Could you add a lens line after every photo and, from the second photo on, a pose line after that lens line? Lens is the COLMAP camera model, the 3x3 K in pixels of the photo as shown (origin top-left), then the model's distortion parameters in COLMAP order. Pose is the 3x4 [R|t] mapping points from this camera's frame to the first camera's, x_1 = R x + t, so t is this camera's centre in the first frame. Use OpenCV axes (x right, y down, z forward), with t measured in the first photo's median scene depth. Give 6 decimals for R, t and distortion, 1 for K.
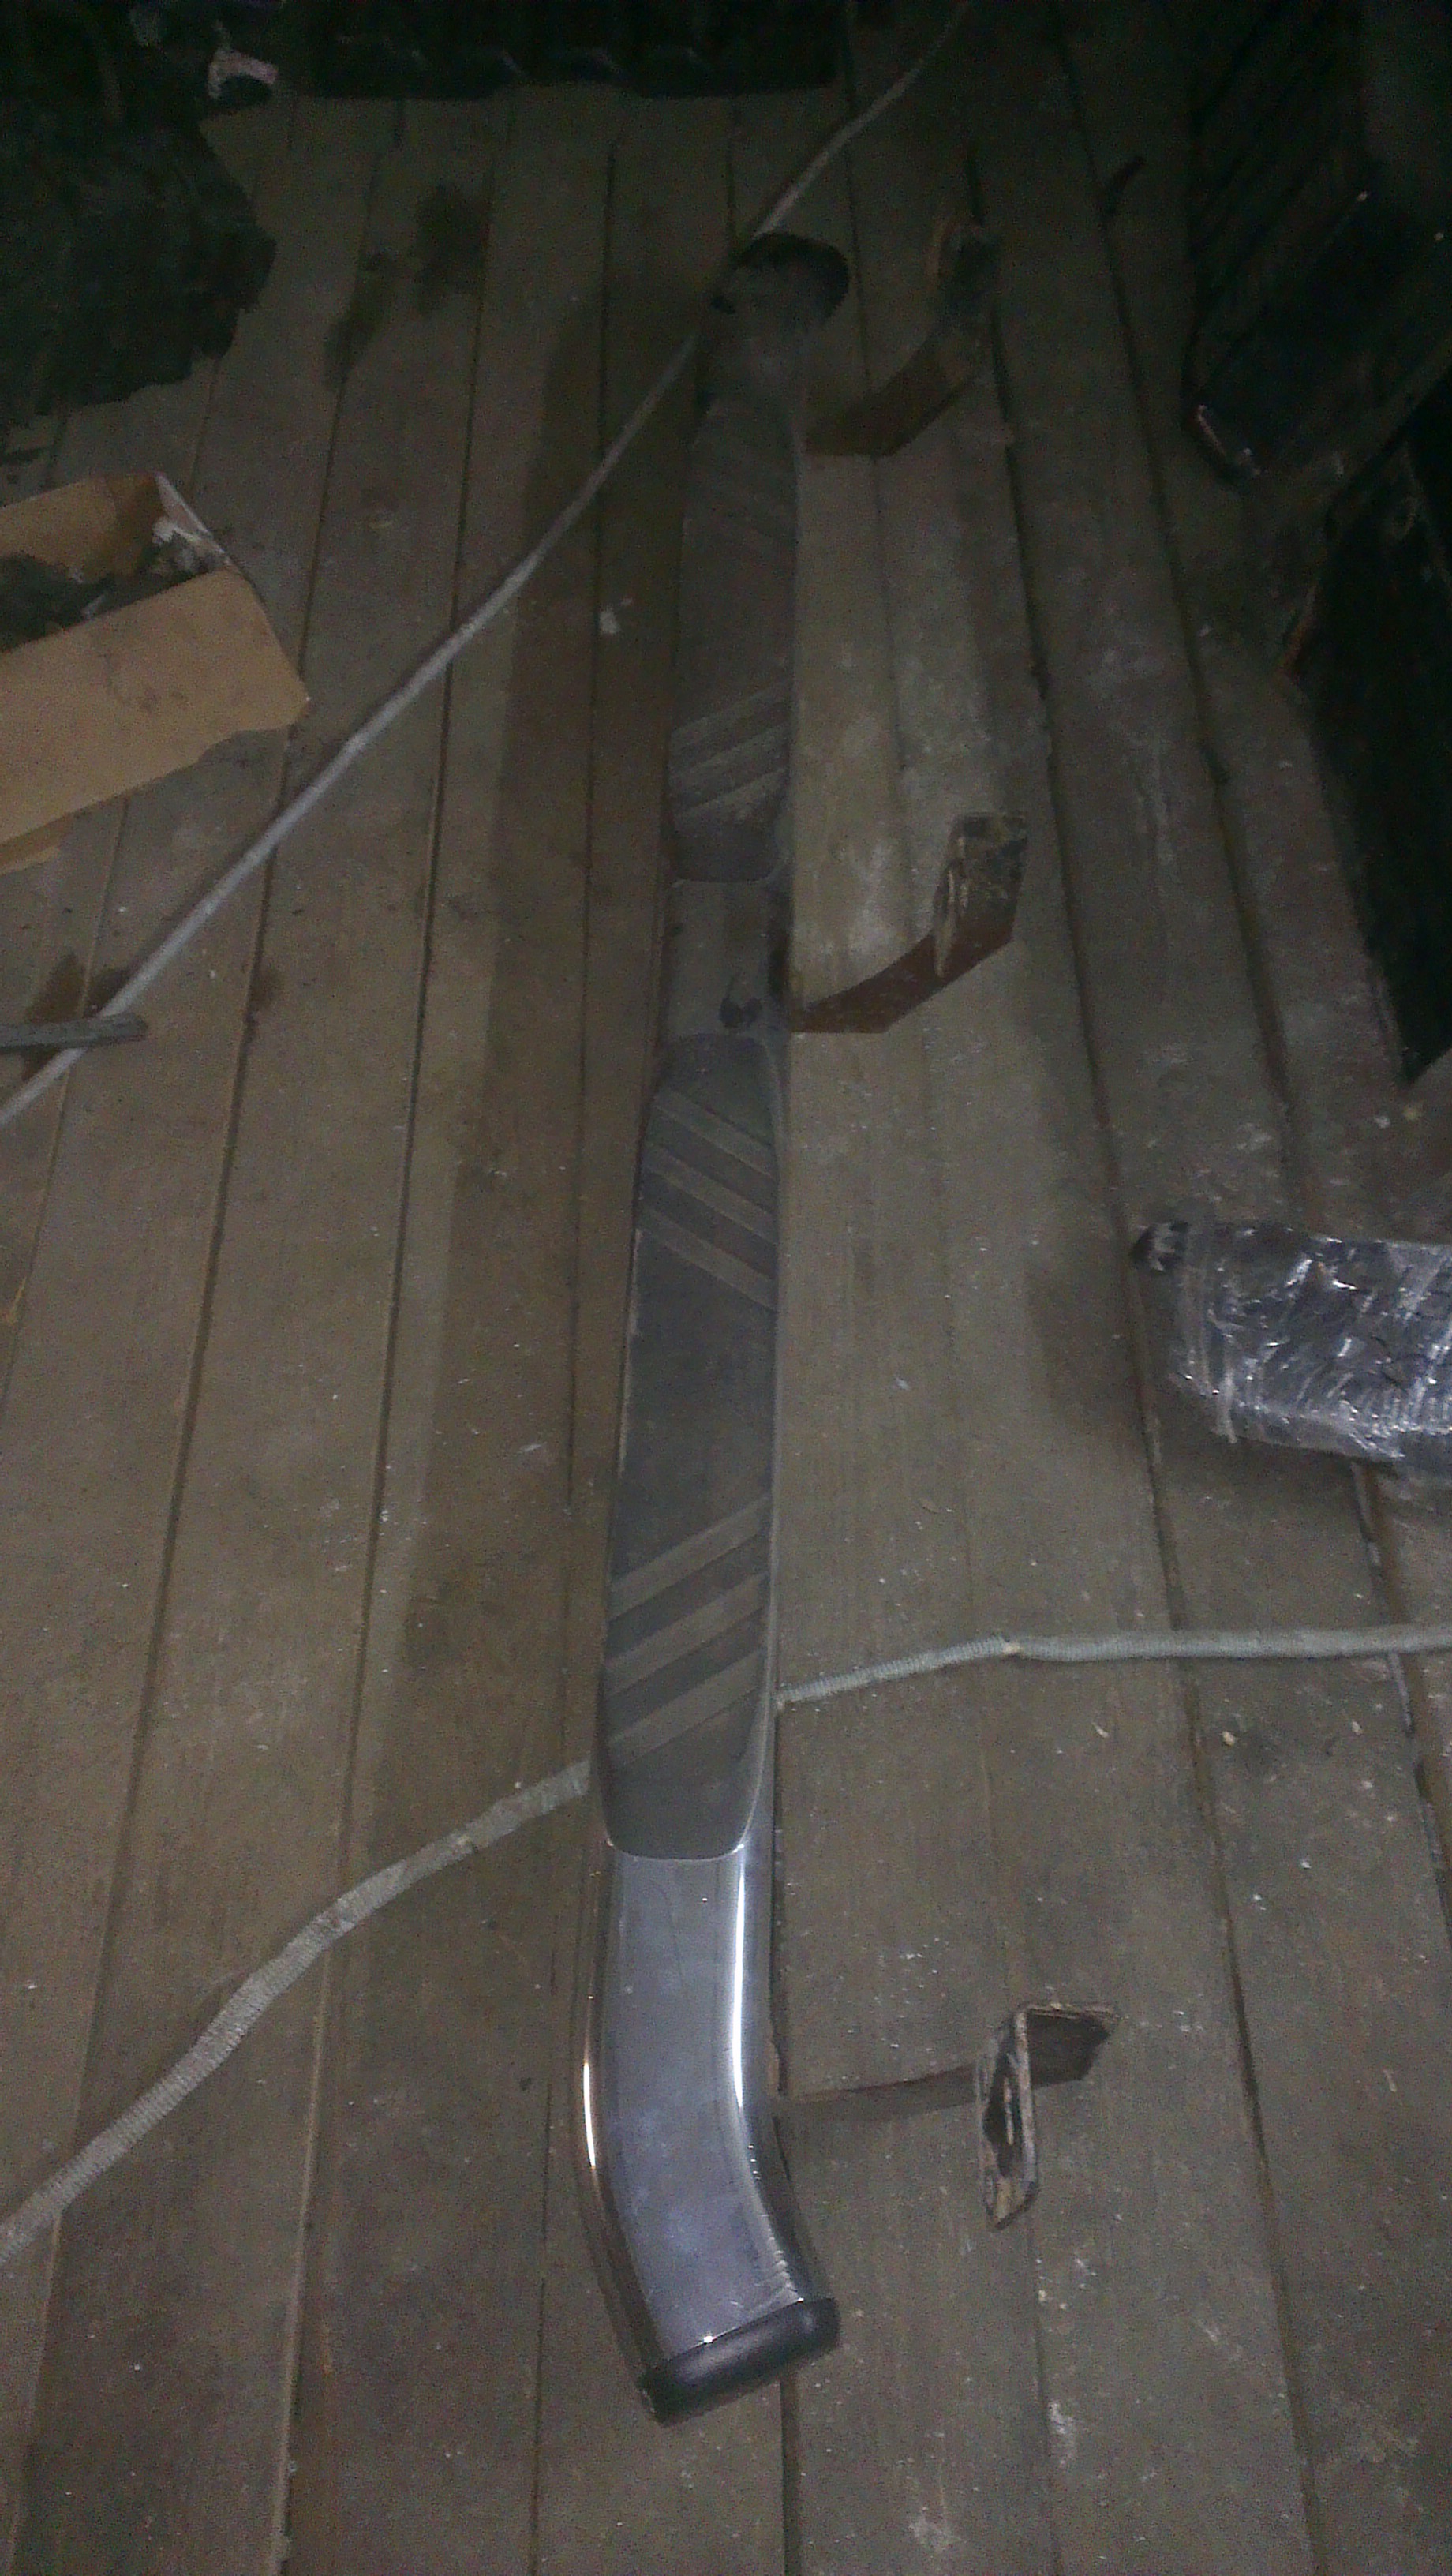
lens RADIAL K [[2007.0, 0, 716.3], [0, 2007.0, 1338.1], [0, 0, 1]] dist [0.112057, -0.177945]
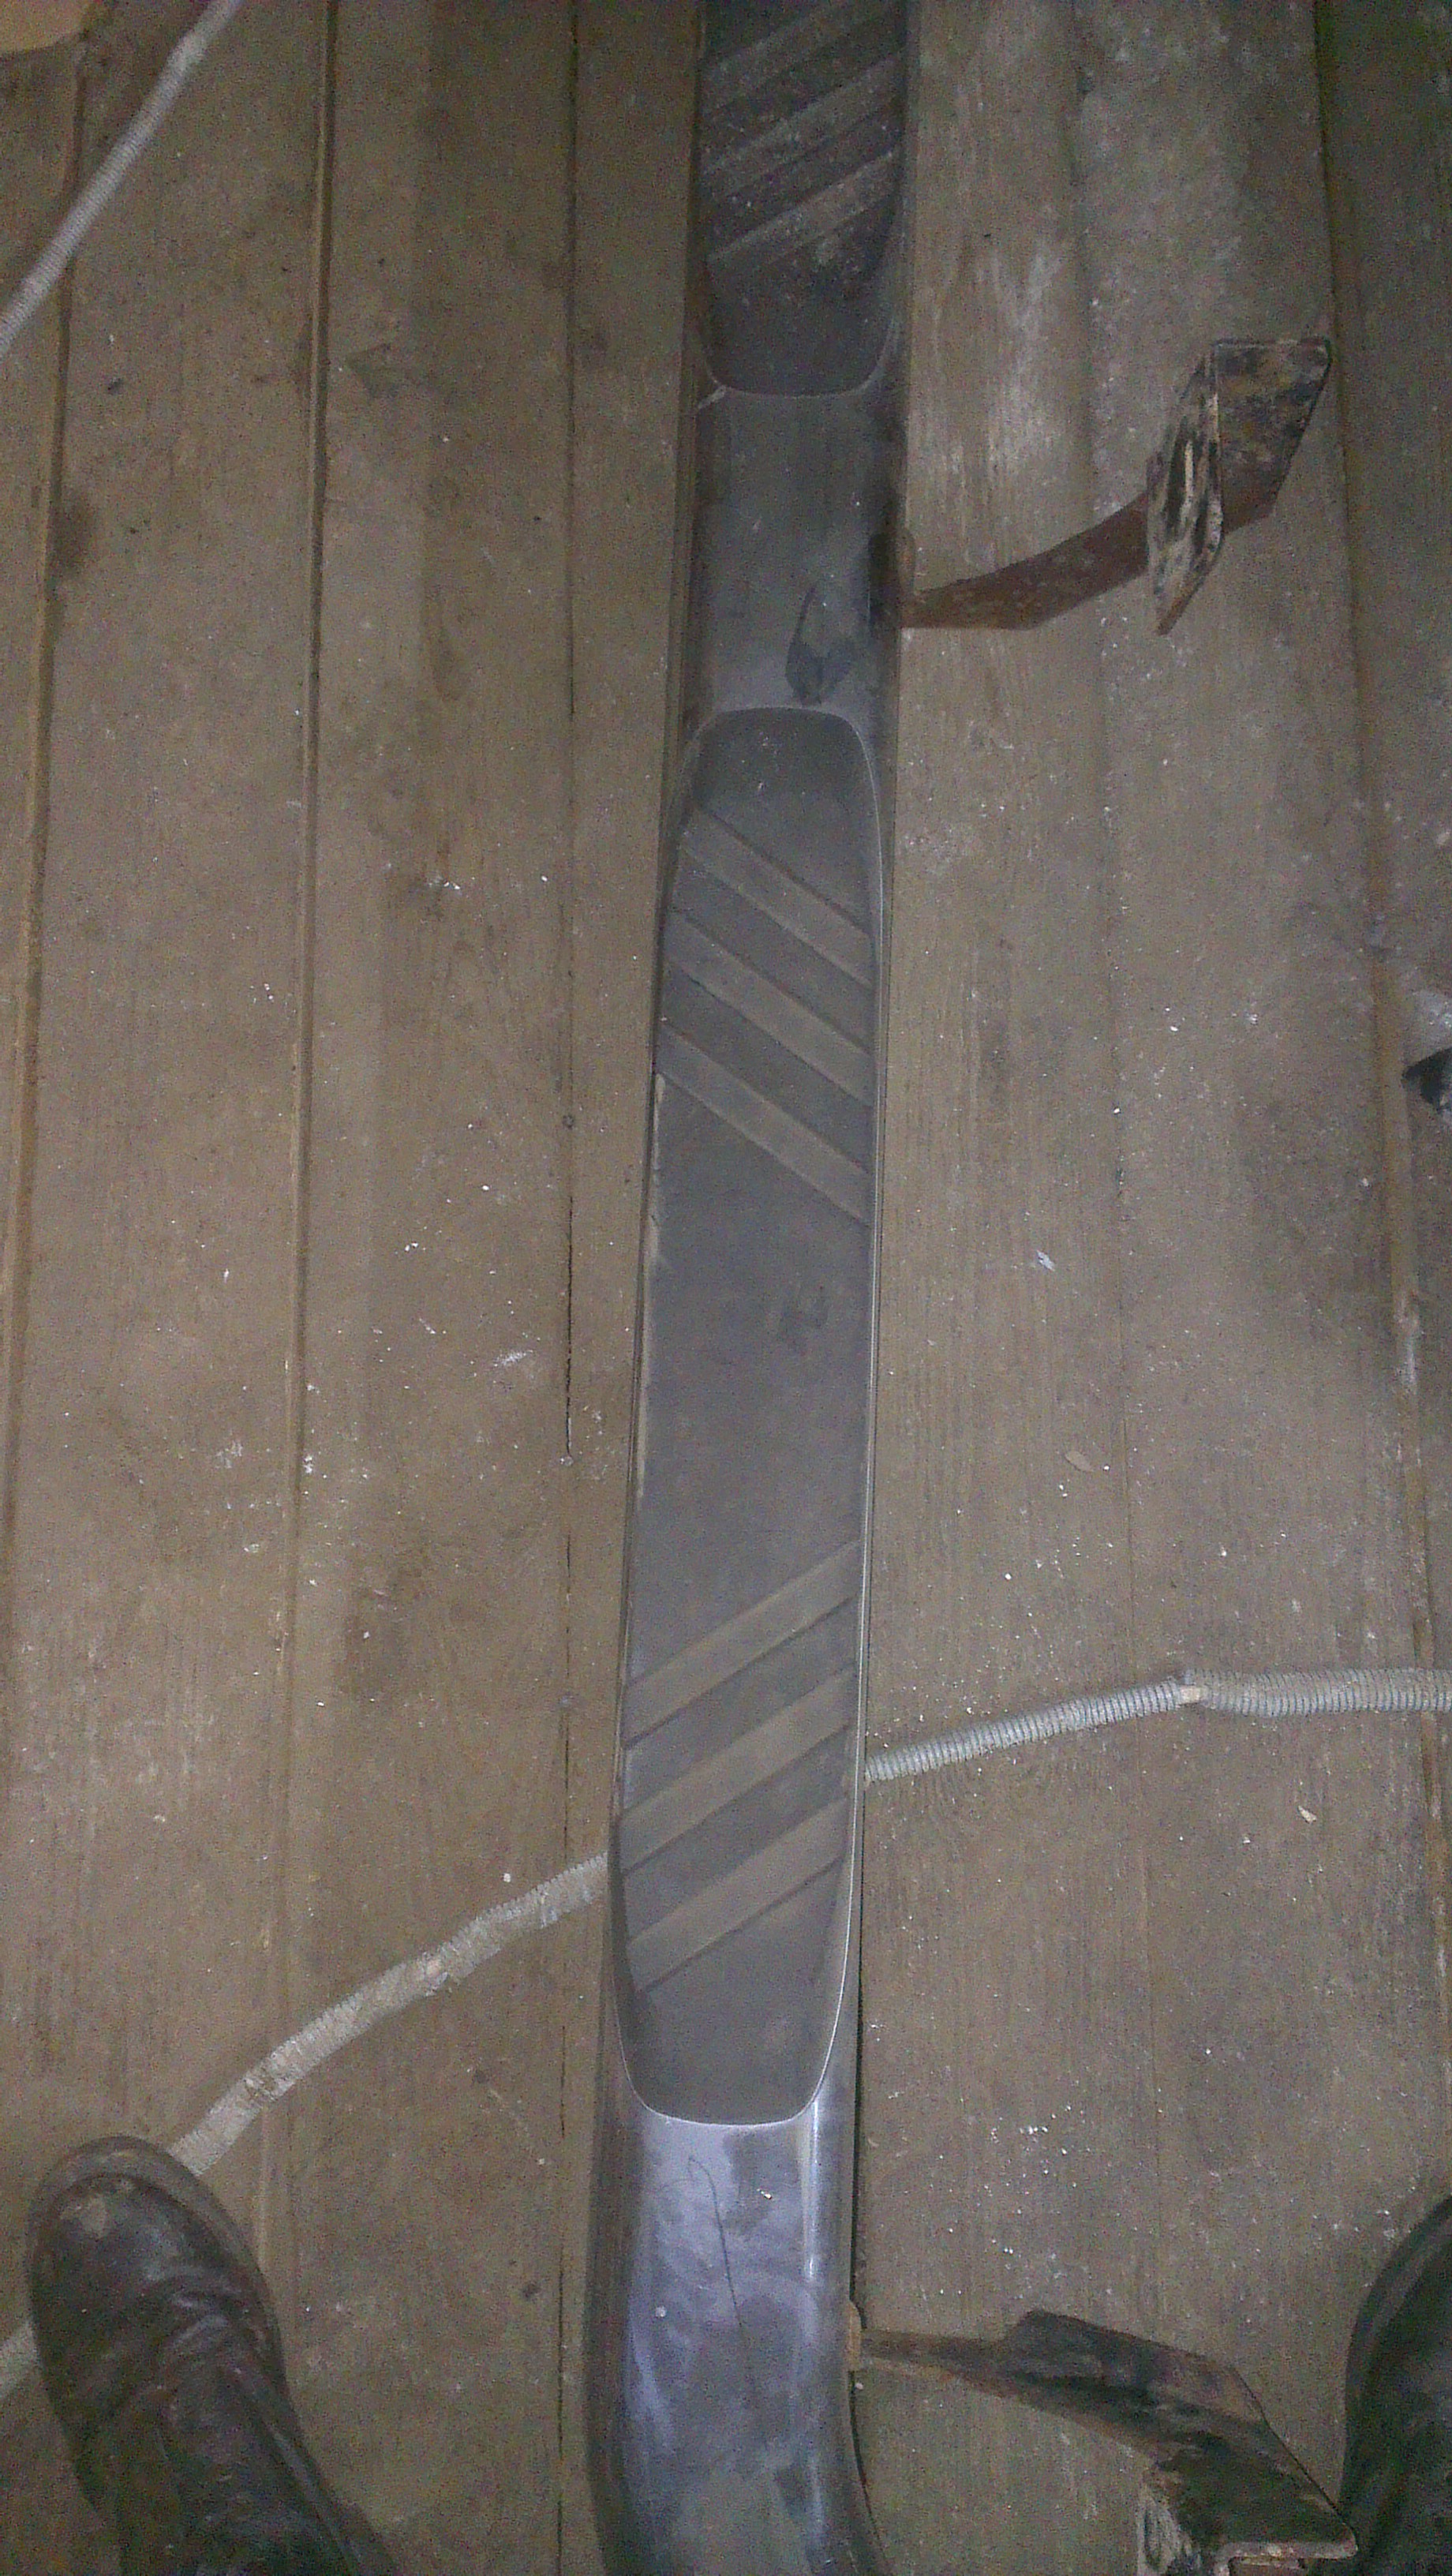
lens RADIAL K [[2007.0, 0, 715.4], [0, 2007.0, 1313.0], [0, 0, 1]] dist [0.112057, -0.177945]
pose [[0.999950, 0.003523, -0.009358, -0.013617], [0.000477, 0.918009, 0.396560, -0.225296], [0.009988, -0.396545, 0.917961, 0.344160]]
